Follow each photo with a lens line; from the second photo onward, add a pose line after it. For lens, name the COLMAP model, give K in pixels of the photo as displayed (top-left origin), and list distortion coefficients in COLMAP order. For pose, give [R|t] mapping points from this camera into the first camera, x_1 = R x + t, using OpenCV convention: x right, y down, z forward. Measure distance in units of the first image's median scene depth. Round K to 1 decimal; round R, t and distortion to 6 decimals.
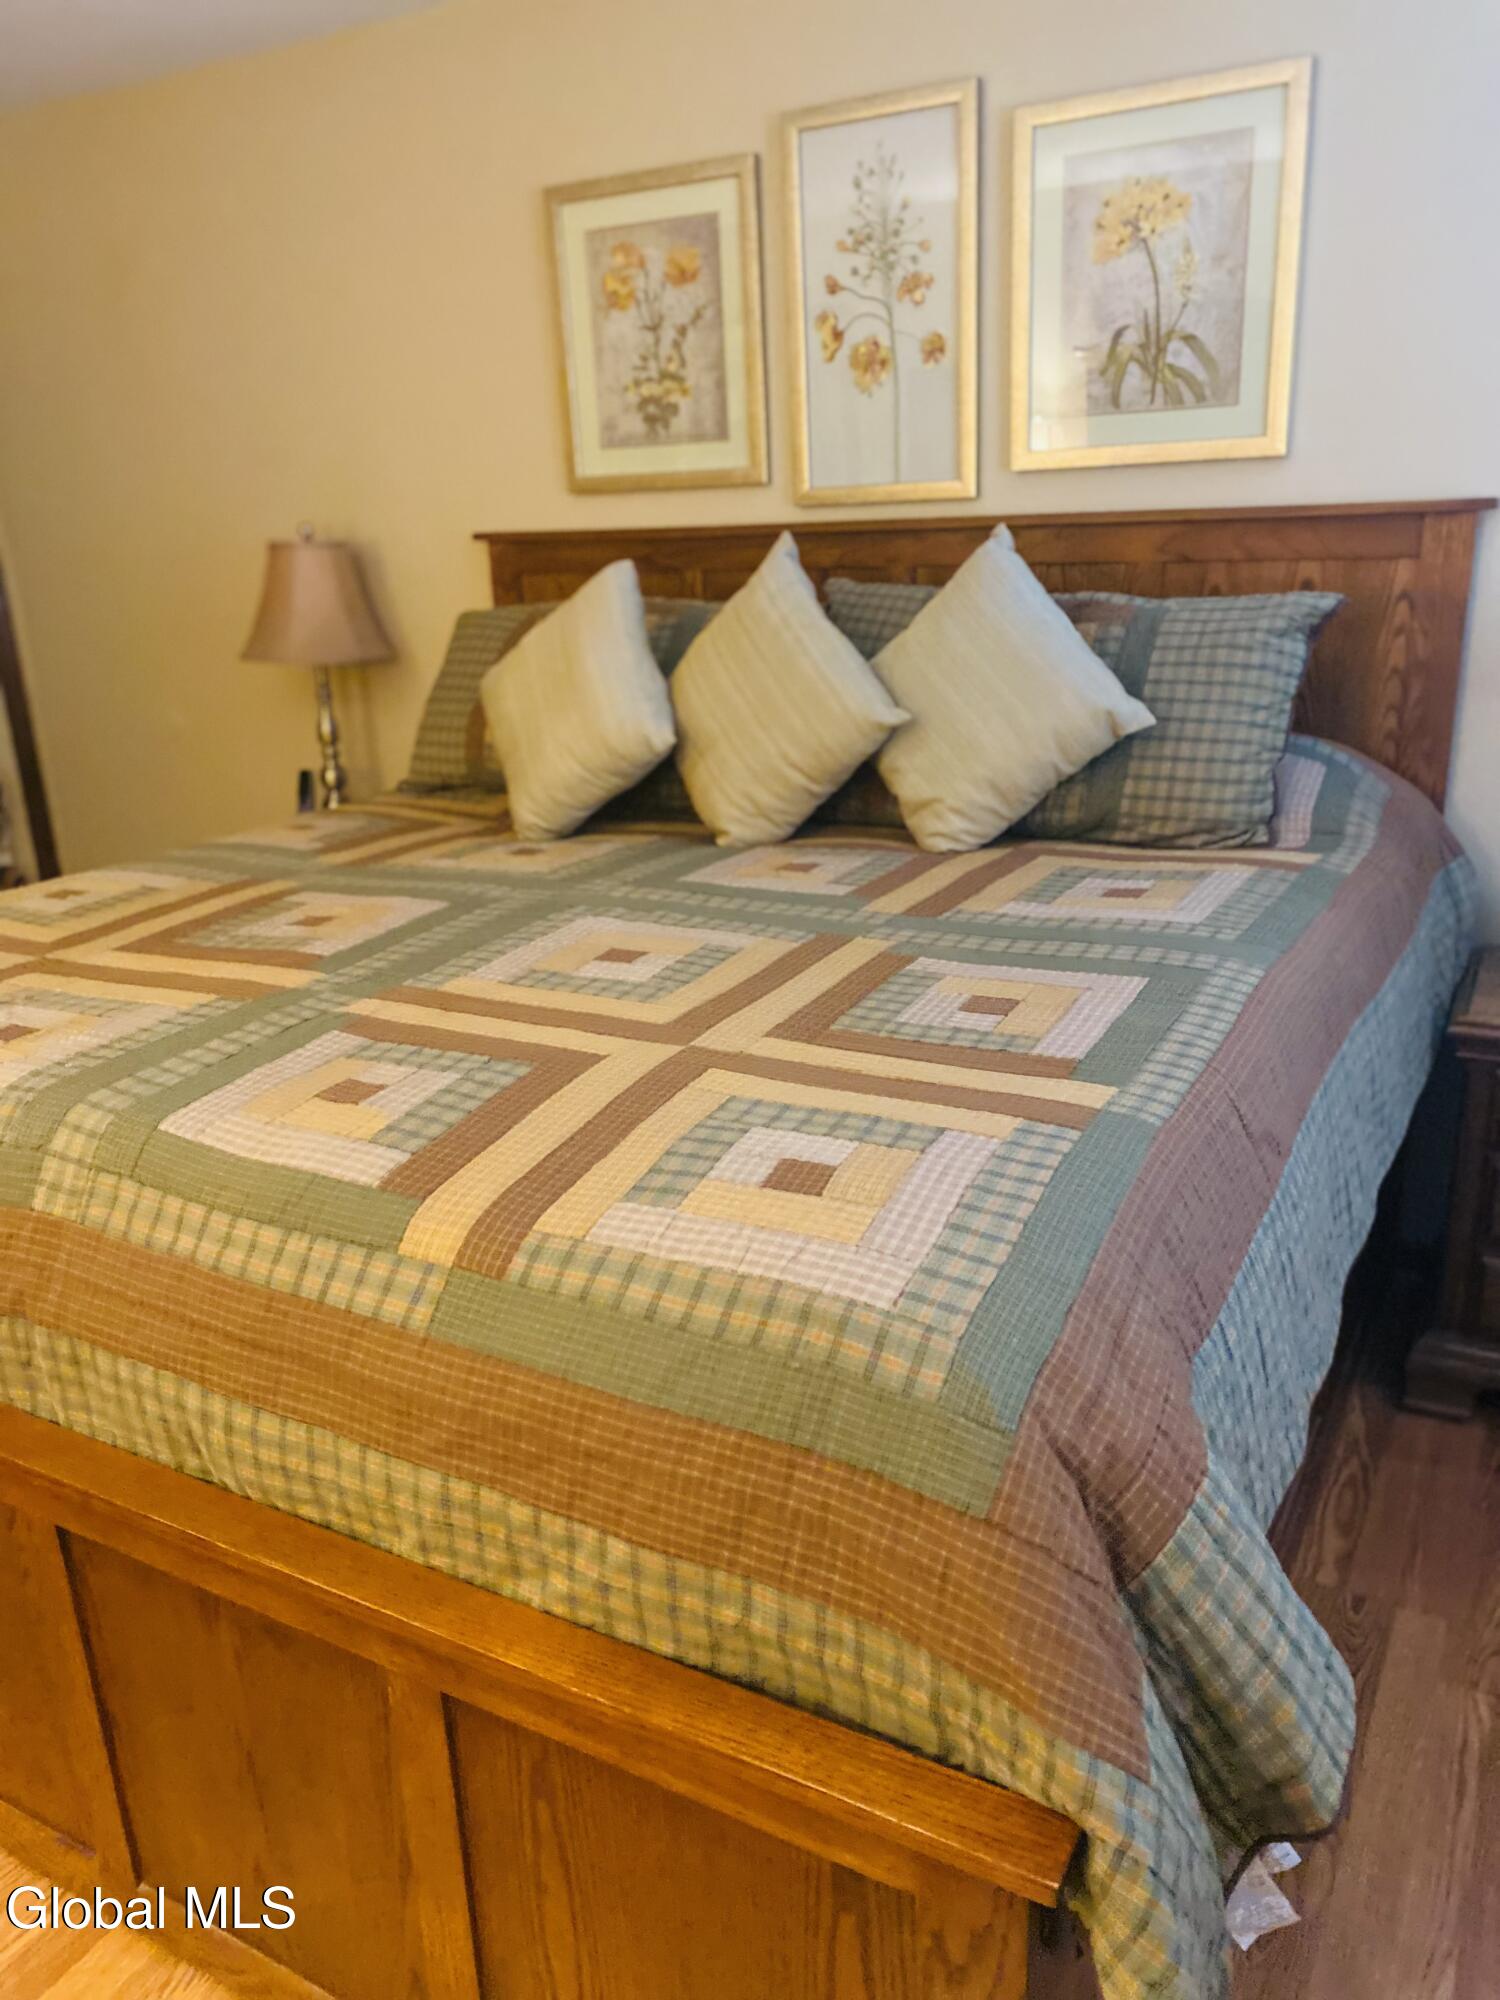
lens RADIAL K [[1501.3, 0, 748.4], [0, 1501.3, 1004.8], [0, 0, 1]] dist [-0.006343, -0.001557]
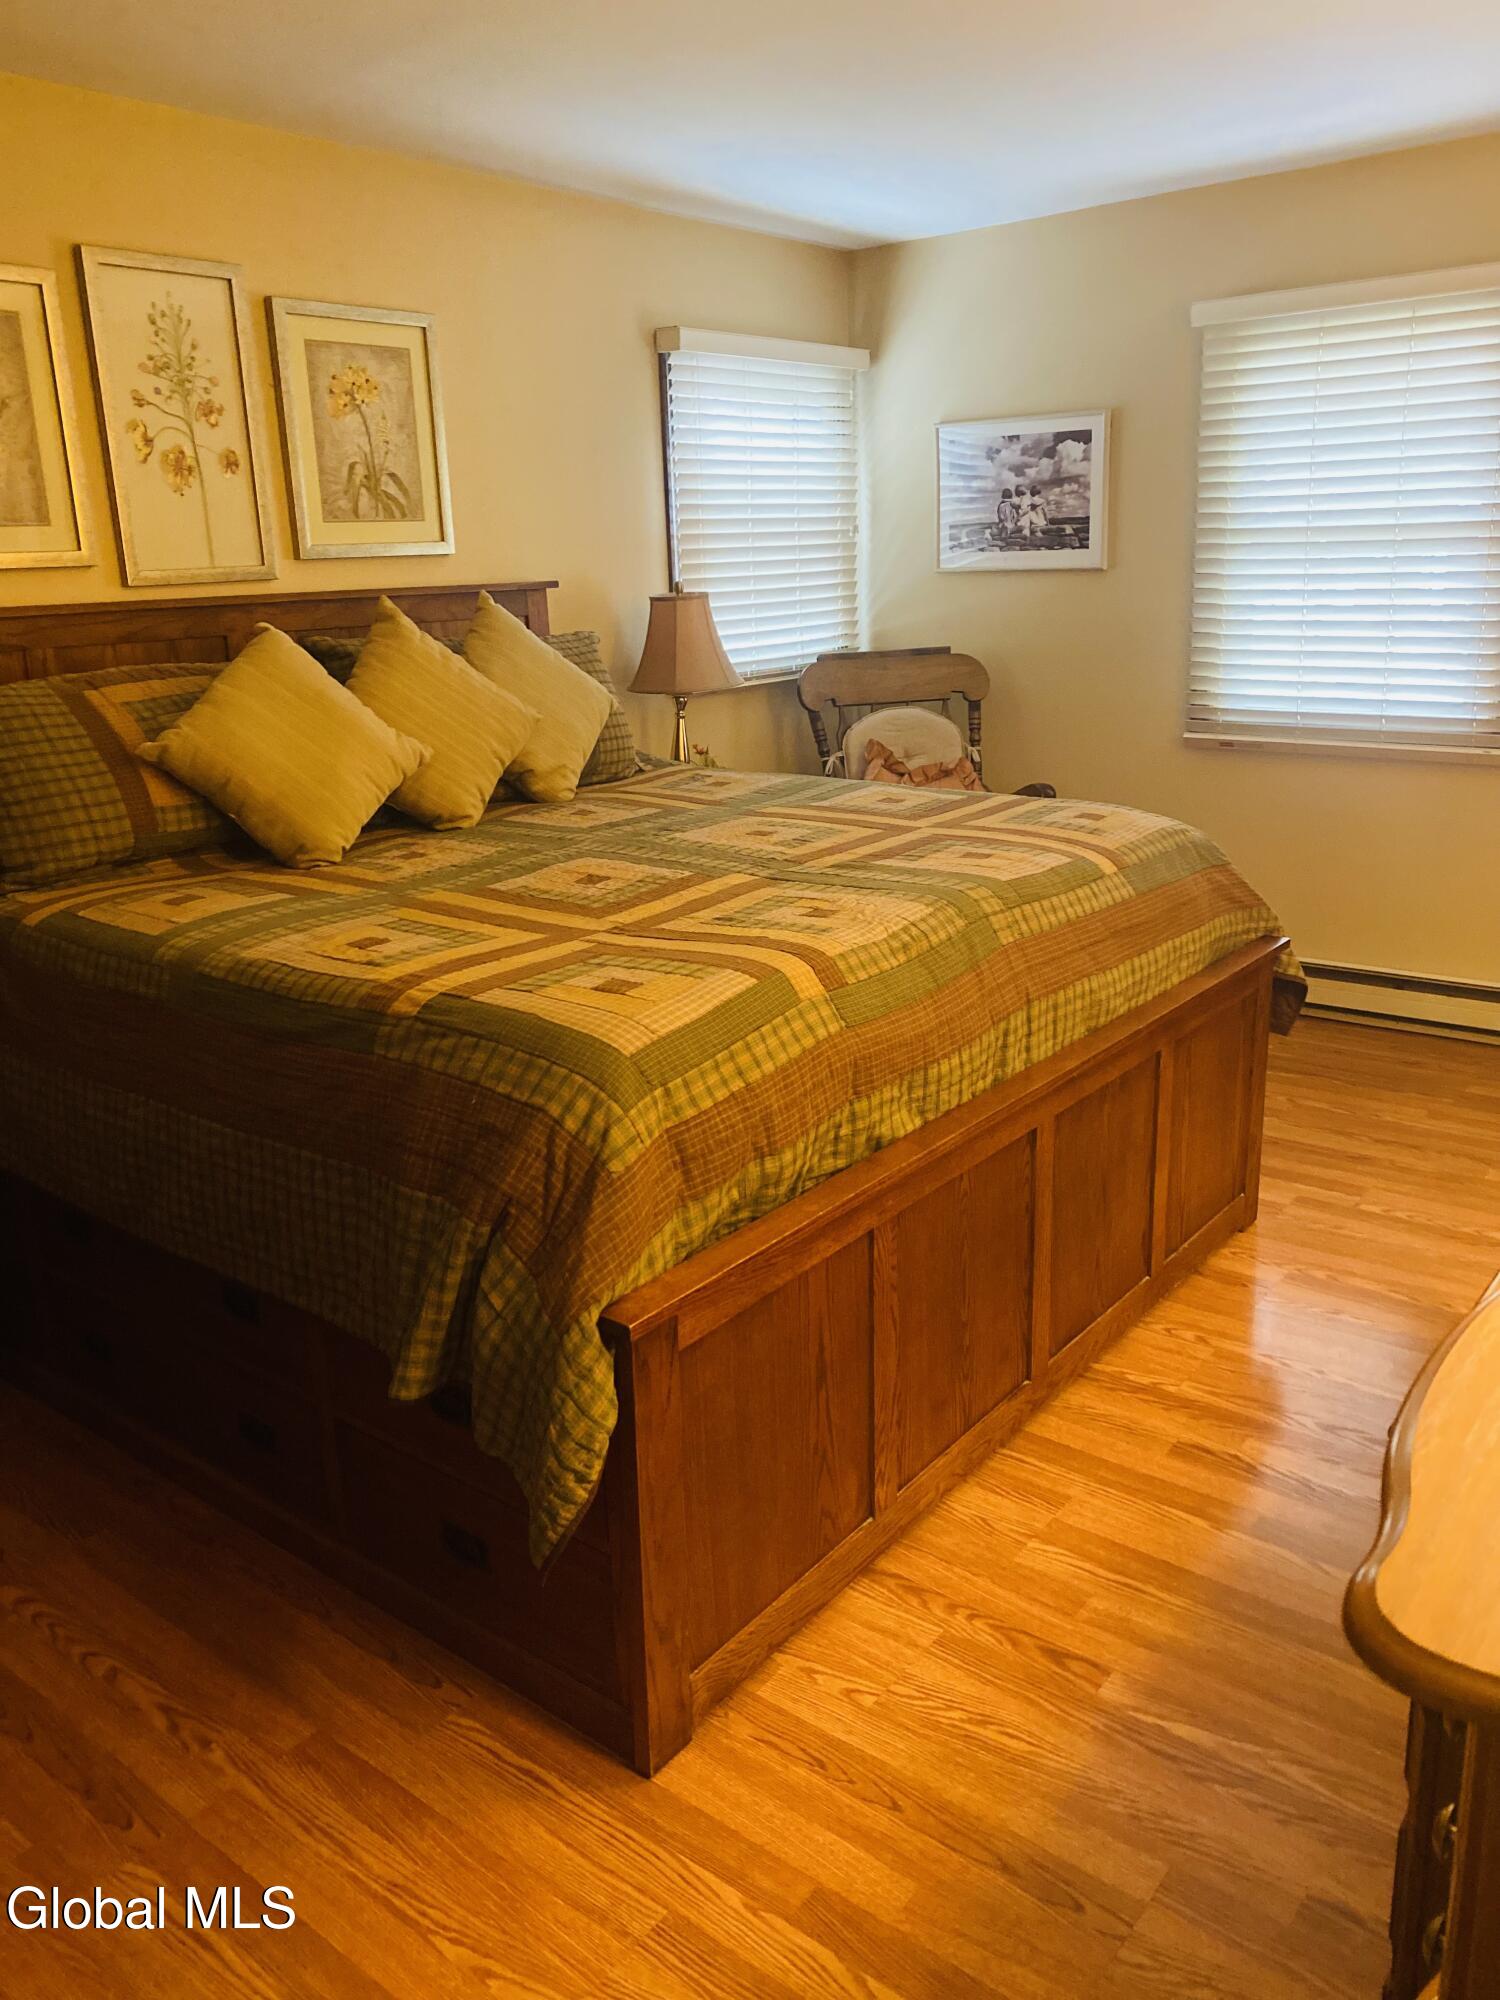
lens RADIAL K [[1521.4, 0, 749.0], [0, 1521.4, 997.1], [0, 0, 1]] dist [0.020258, -0.032610]
pose [[0.188950, -0.235204, 0.953403, -1.127921], [0.338852, 0.926874, 0.161504, -0.081690], [-0.921671, 0.292547, 0.254832, 0.407045]]
